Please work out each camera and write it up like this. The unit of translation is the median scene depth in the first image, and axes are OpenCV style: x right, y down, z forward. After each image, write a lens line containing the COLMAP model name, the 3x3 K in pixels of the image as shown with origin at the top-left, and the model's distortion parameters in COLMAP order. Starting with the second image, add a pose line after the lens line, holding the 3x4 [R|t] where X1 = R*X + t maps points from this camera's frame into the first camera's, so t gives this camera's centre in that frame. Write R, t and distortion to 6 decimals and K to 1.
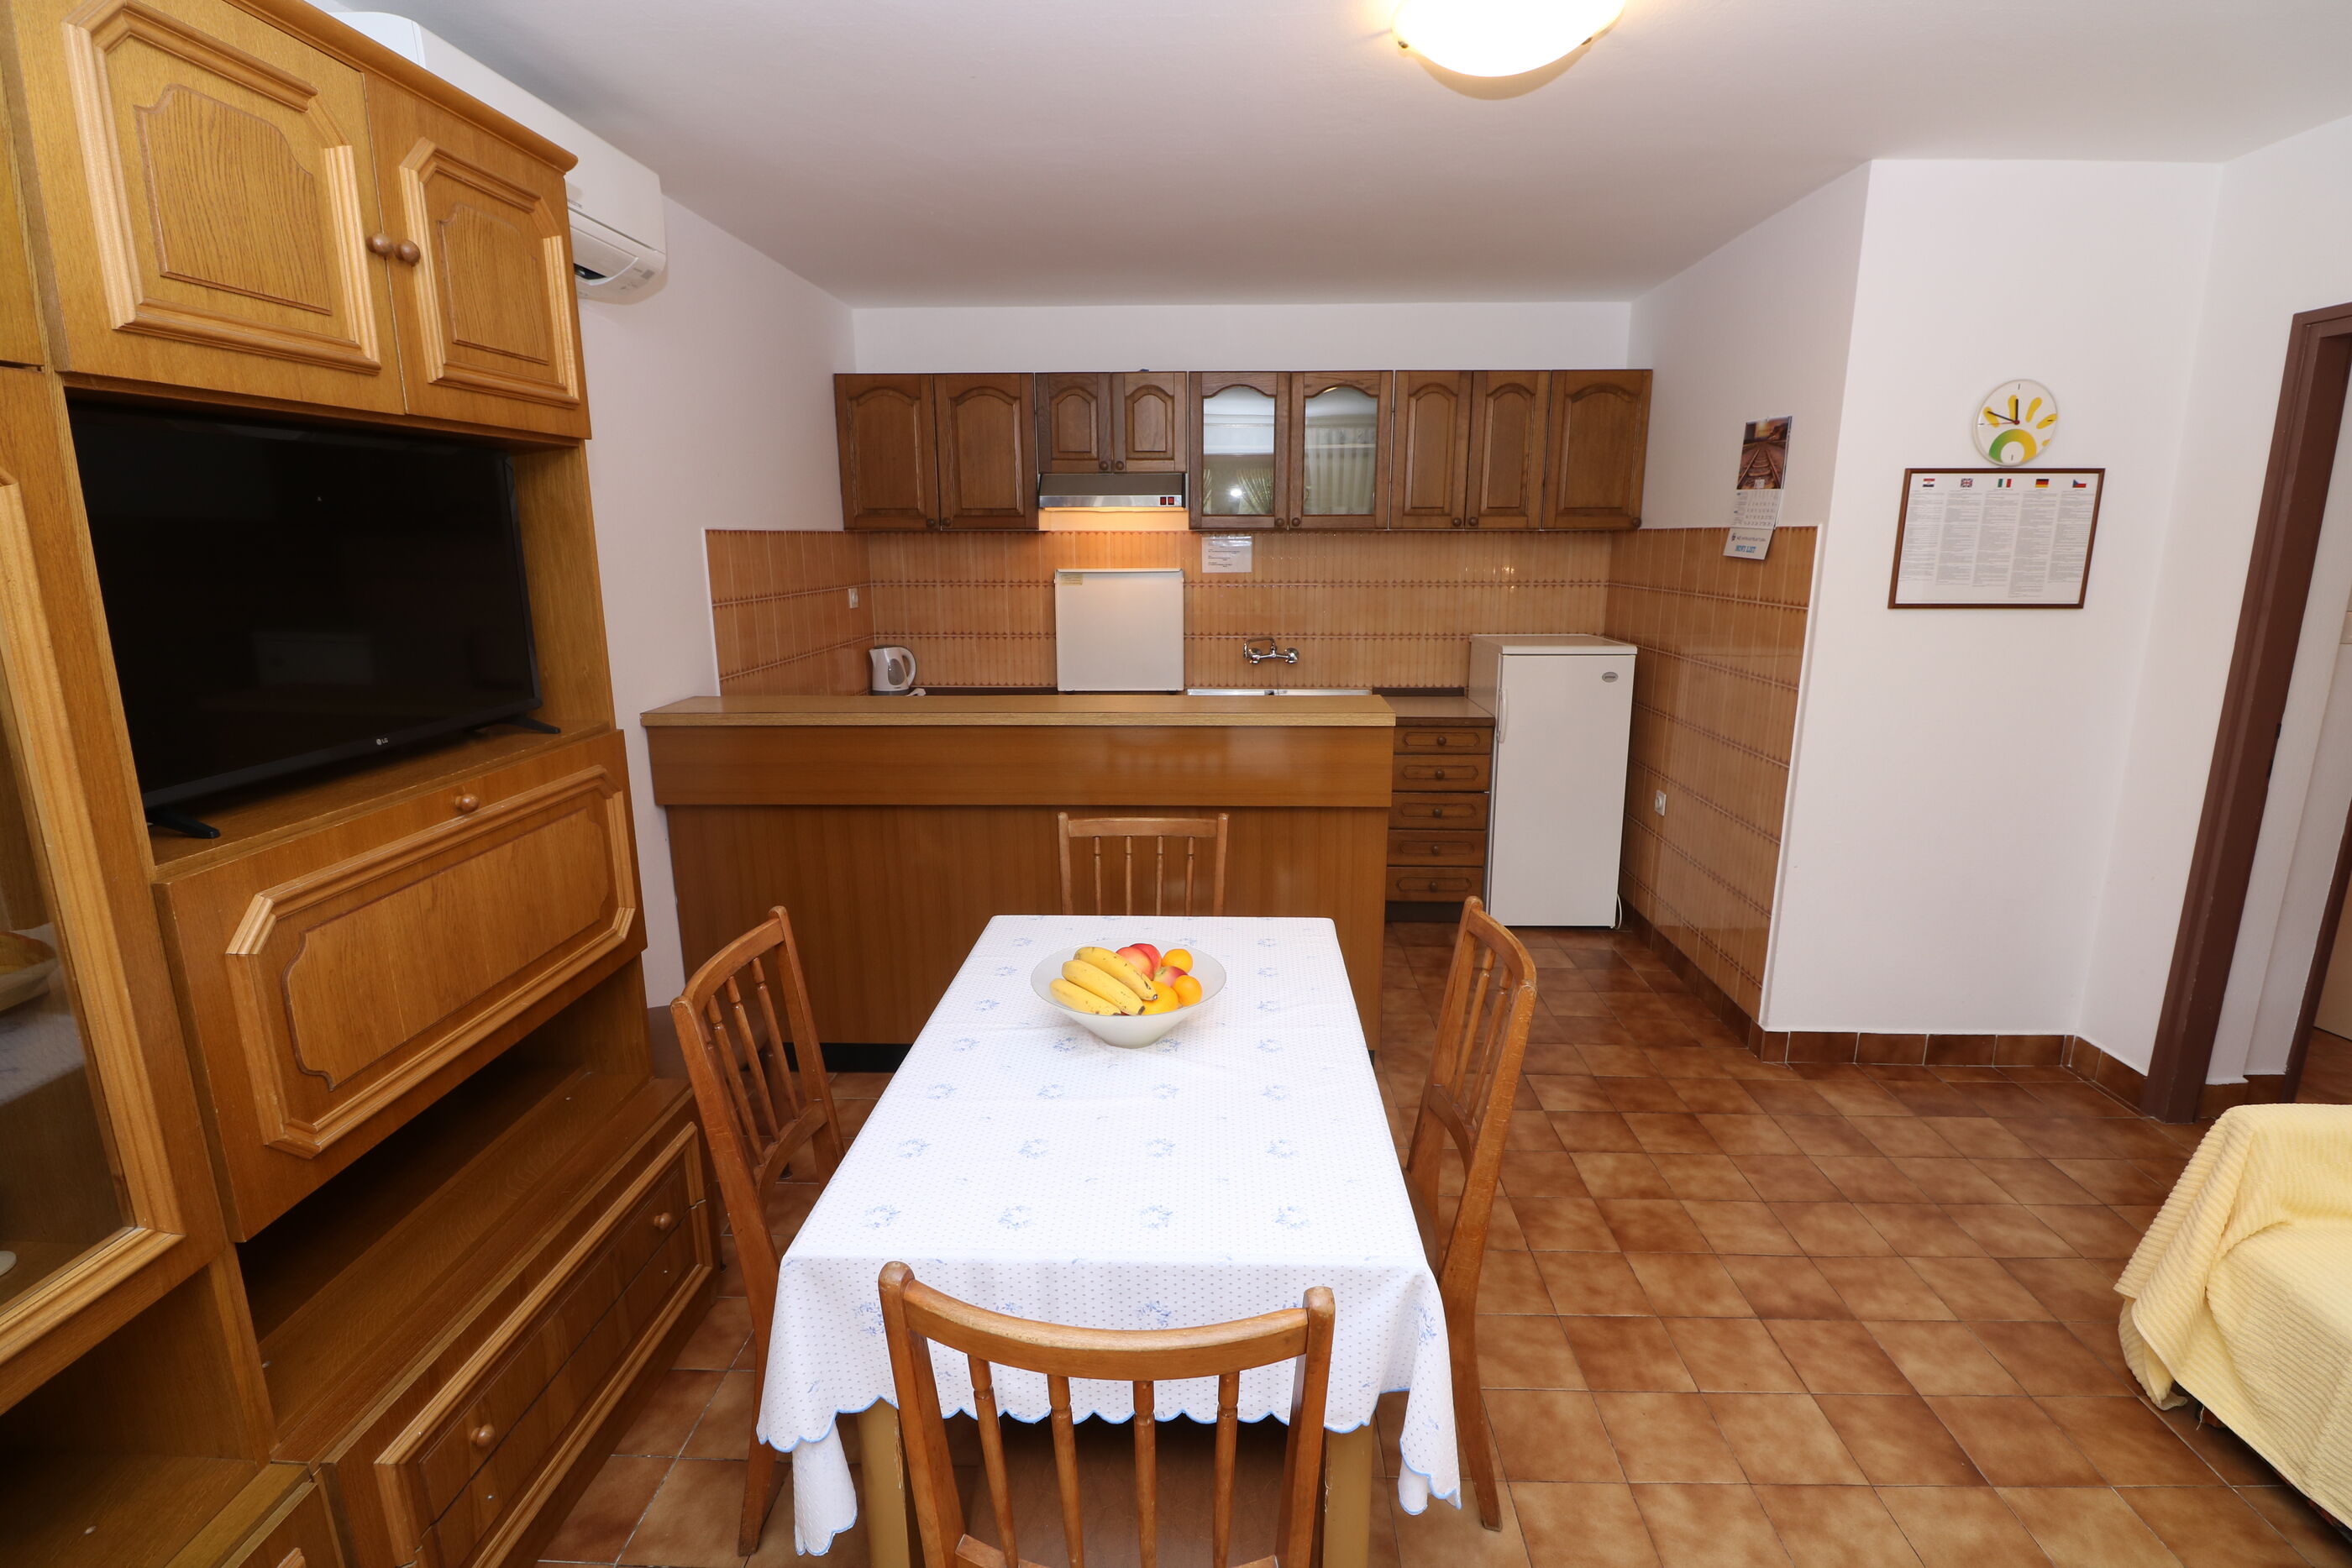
lens RADIAL K [[1086.4, 0, 1187.7], [0, 1086.4, 774.8], [0, 0, 1]] dist [-0.003969, -0.011530]
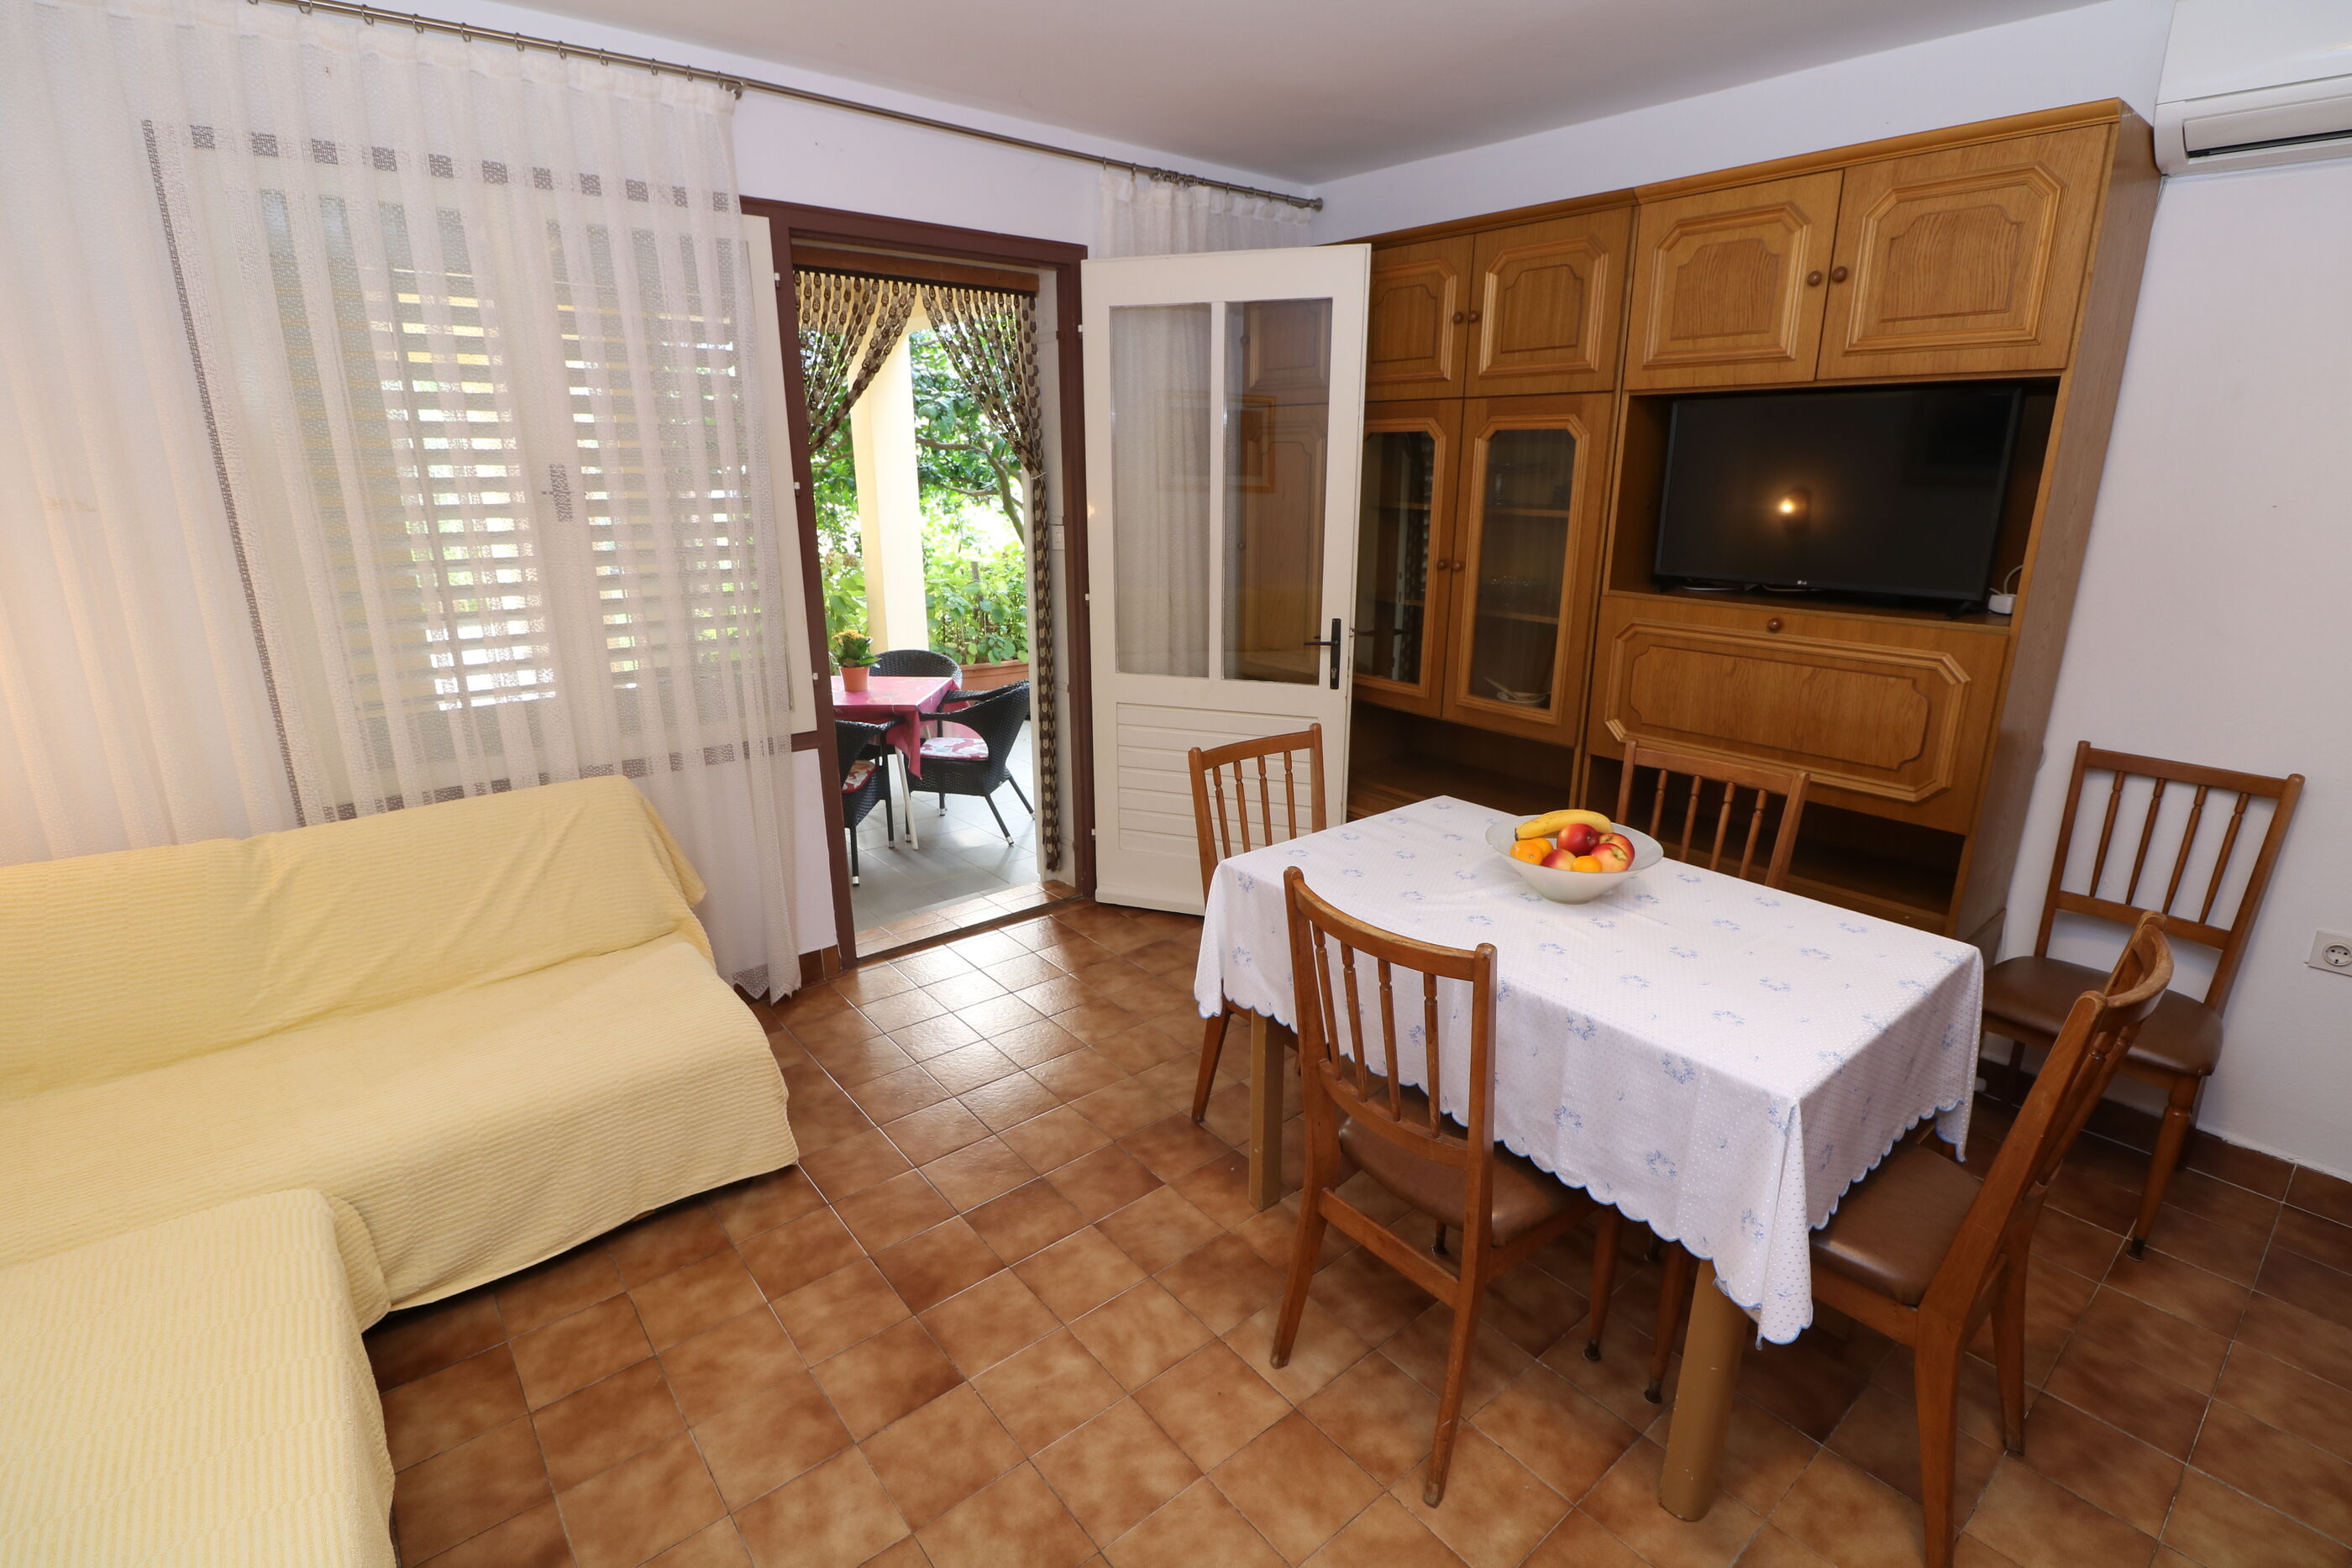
lens RADIAL K [[1086.3, 0, 1187.3], [0, 1086.3, 778.6], [0, 0, 1]] dist [0.001783, -0.013925]
pose [[-0.749426, 0.189679, -0.634337, 0.556869], [-0.142063, 0.889702, 0.433876, -0.183283], [0.646668, 0.415273, -0.639820, 0.825881]]
